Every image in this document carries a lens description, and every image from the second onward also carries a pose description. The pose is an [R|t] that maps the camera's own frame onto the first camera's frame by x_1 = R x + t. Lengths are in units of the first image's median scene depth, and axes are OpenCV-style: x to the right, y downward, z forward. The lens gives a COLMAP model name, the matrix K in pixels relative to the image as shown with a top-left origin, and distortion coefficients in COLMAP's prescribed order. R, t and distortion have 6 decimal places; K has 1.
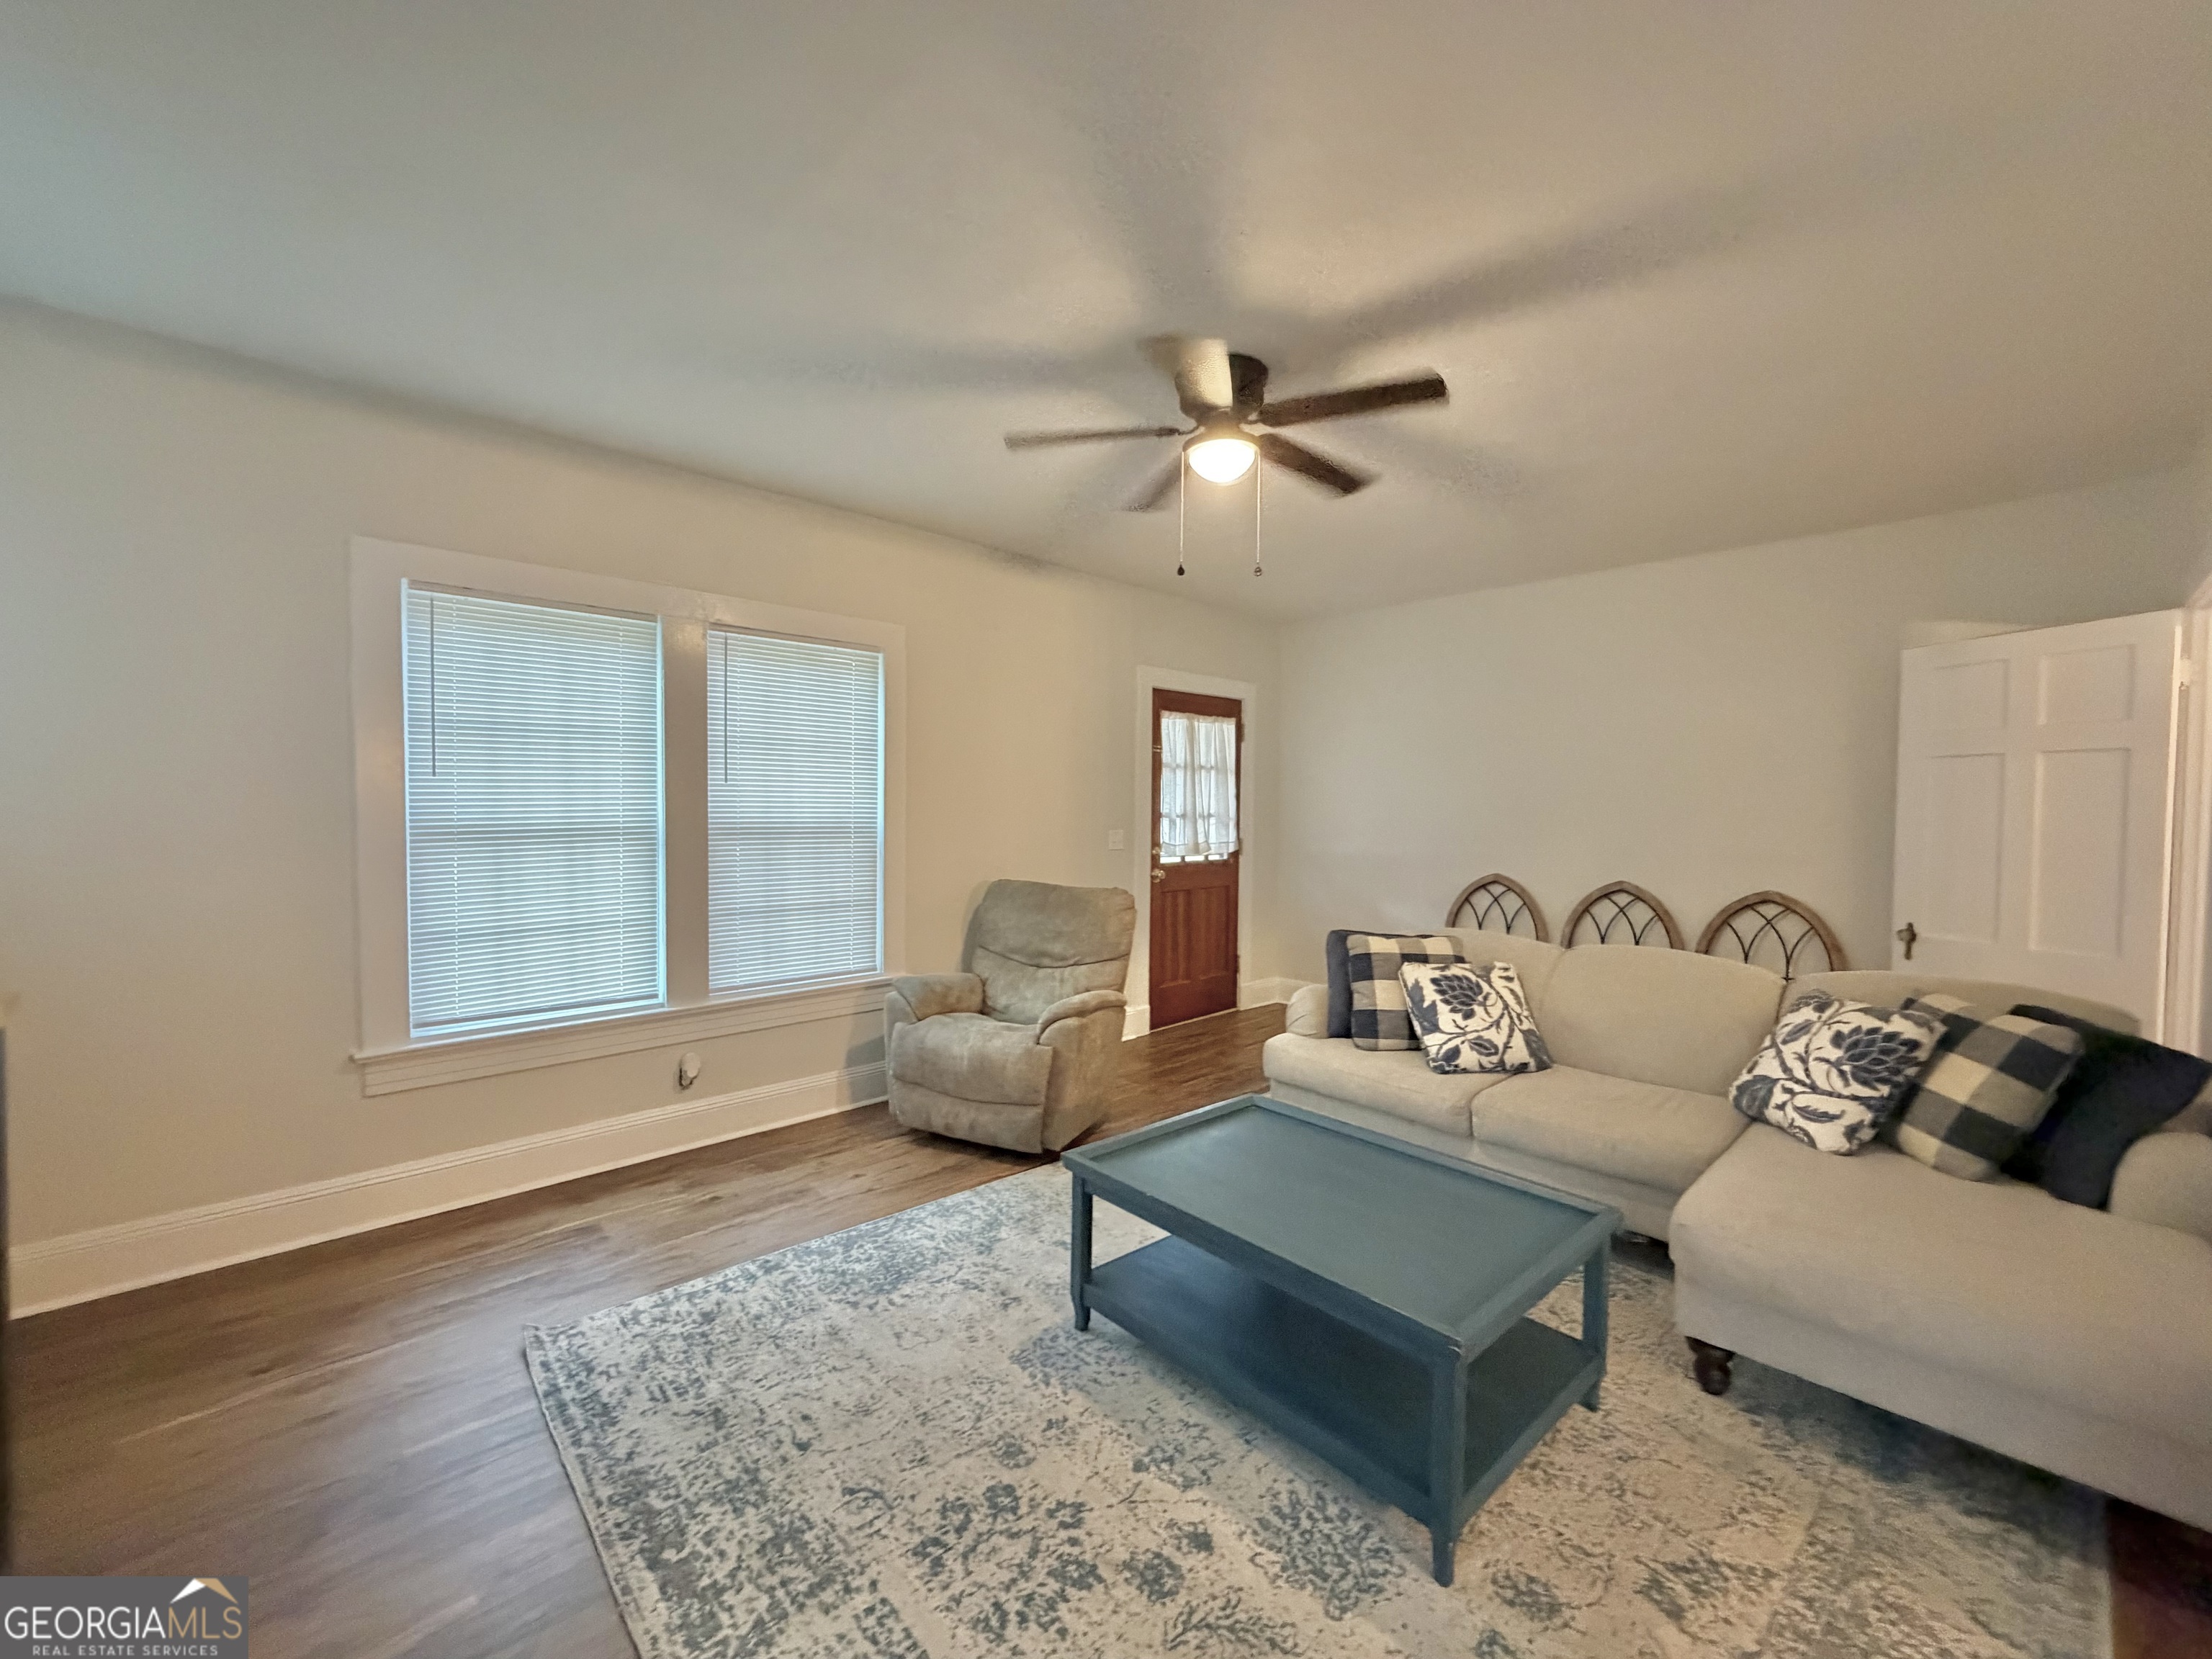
lens RADIAL K [[884.4, 0, 1099.4], [0, 884.4, 830.6], [0, 0, 1]] dist [0.000167, 0.000324]
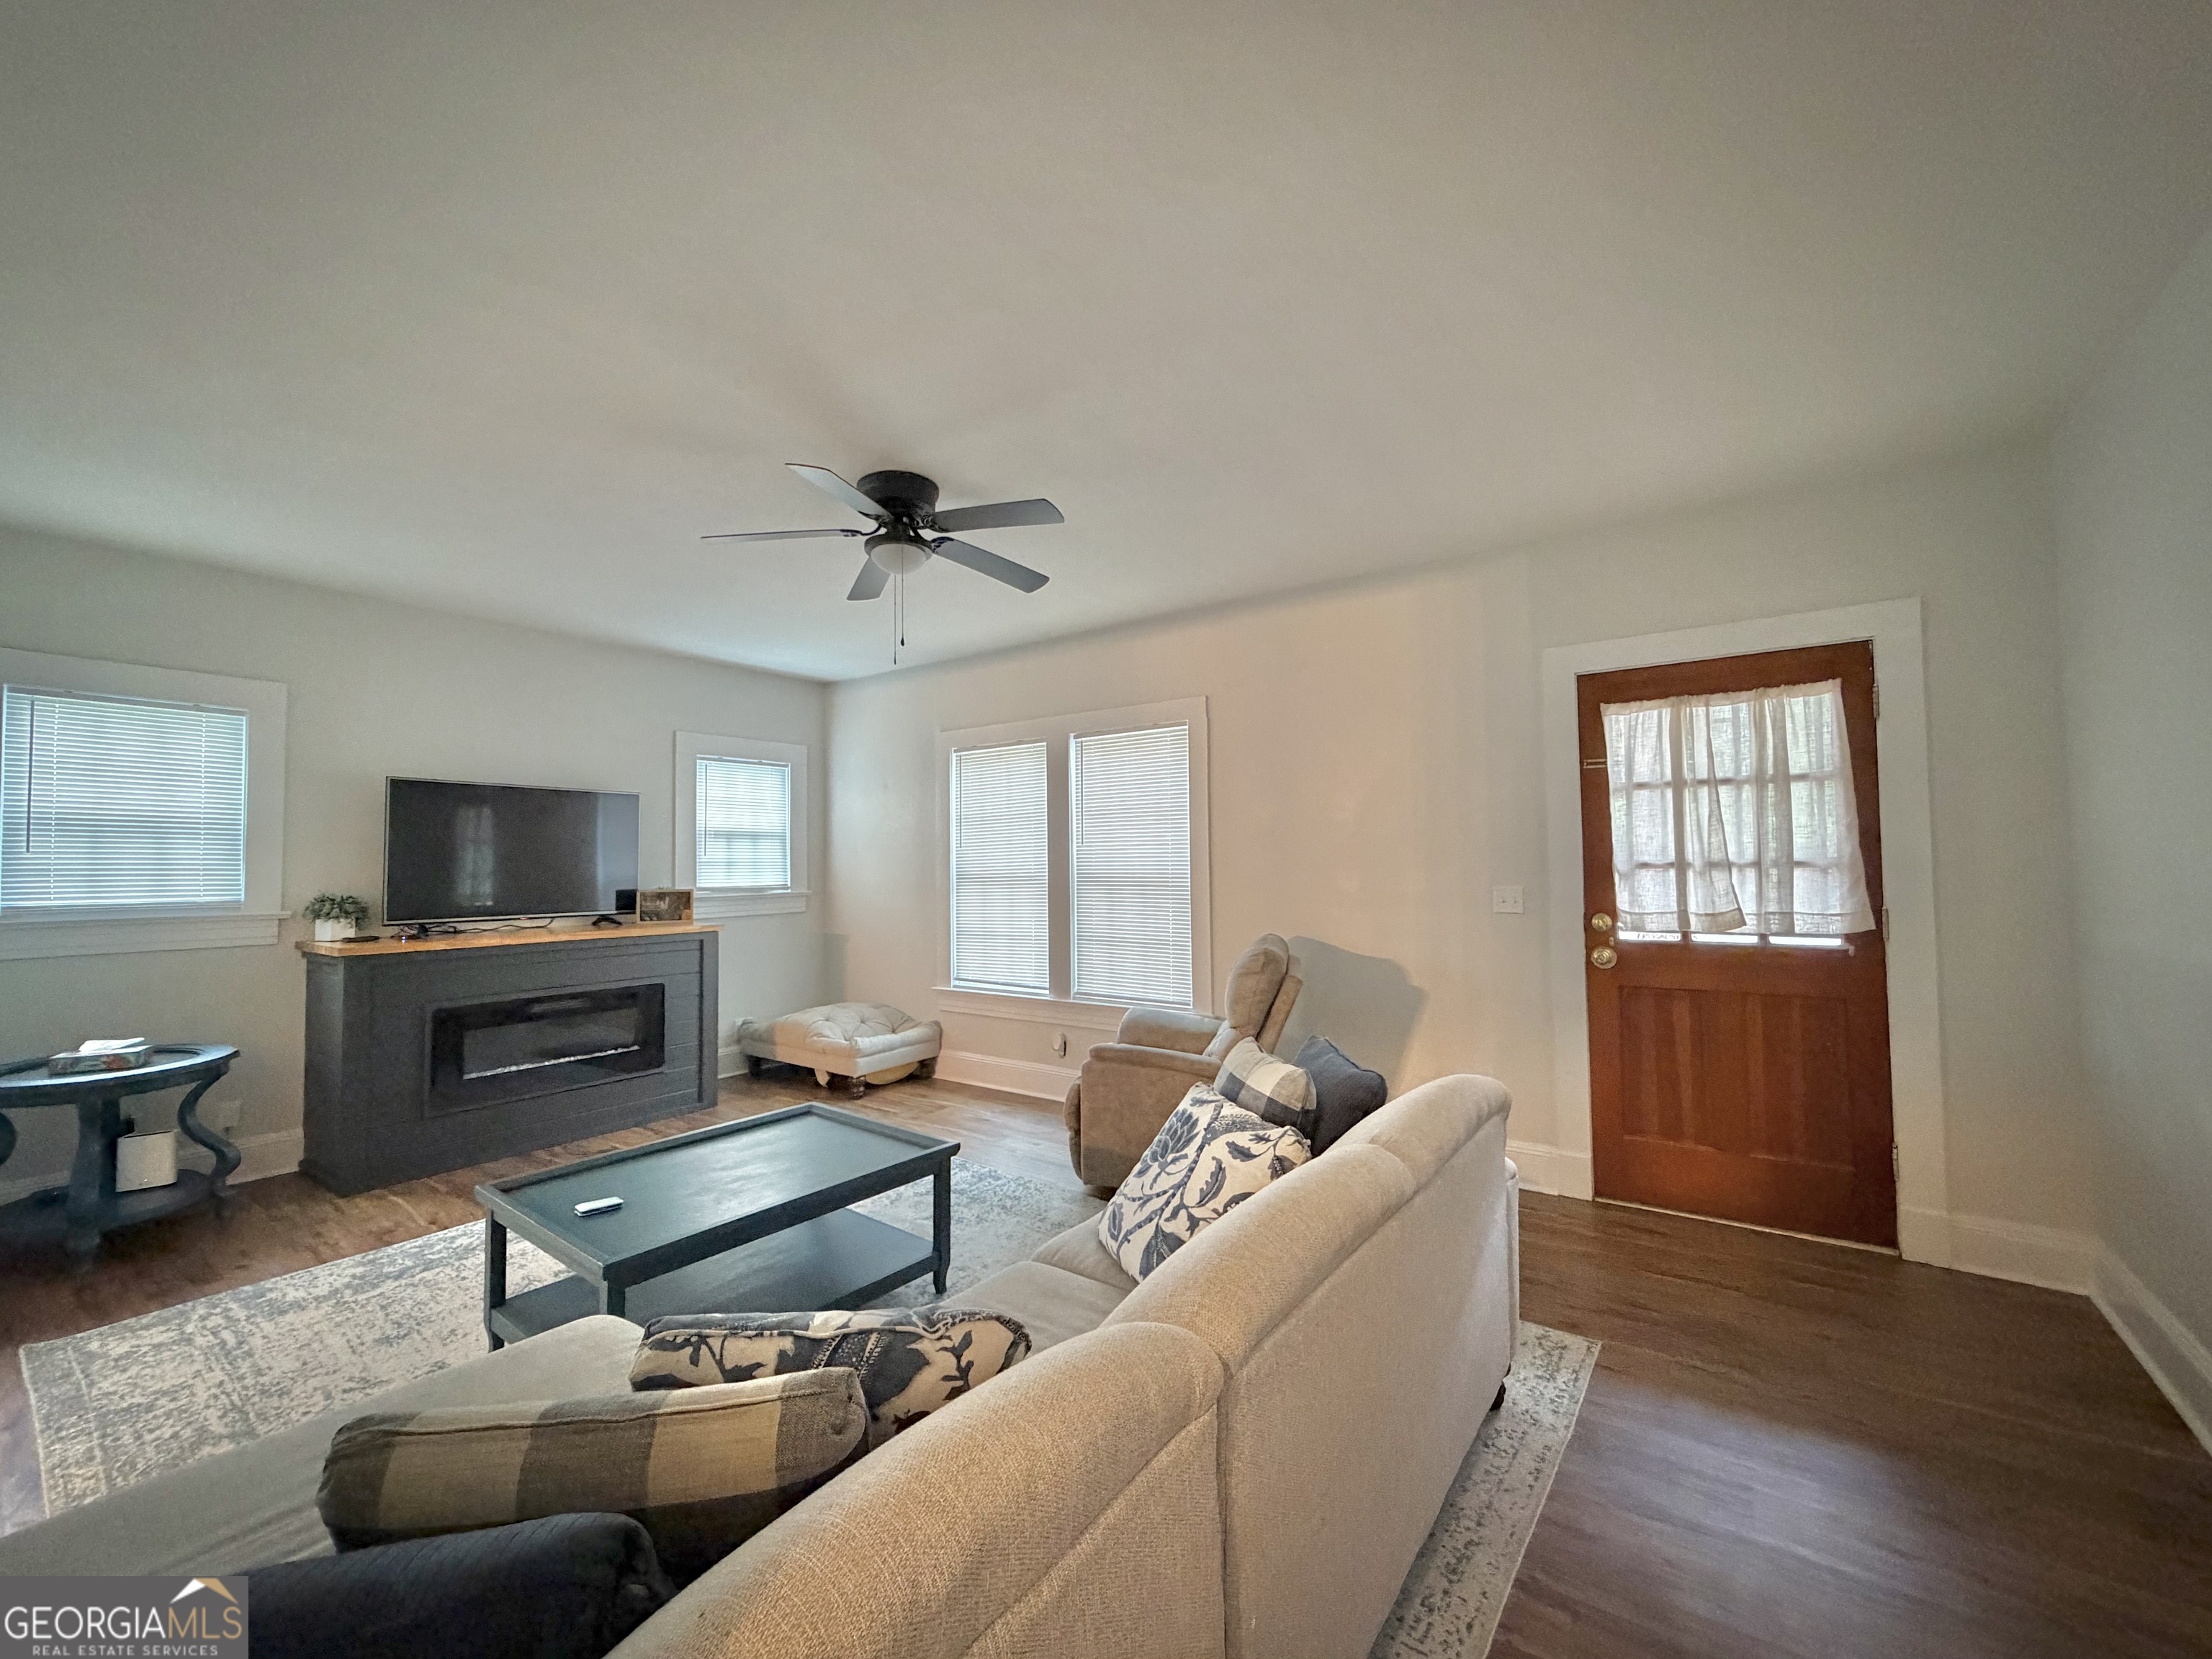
lens RADIAL K [[884.4, 0, 1099.4], [0, 884.4, 830.6], [0, 0, 1]] dist [0.000167, 0.000324]
pose [[0.184244, -0.048781, -0.981669, 0.877114], [-0.016732, 0.998467, -0.052756, -0.002747], [0.982738, 0.026145, 0.183146, 0.706594]]
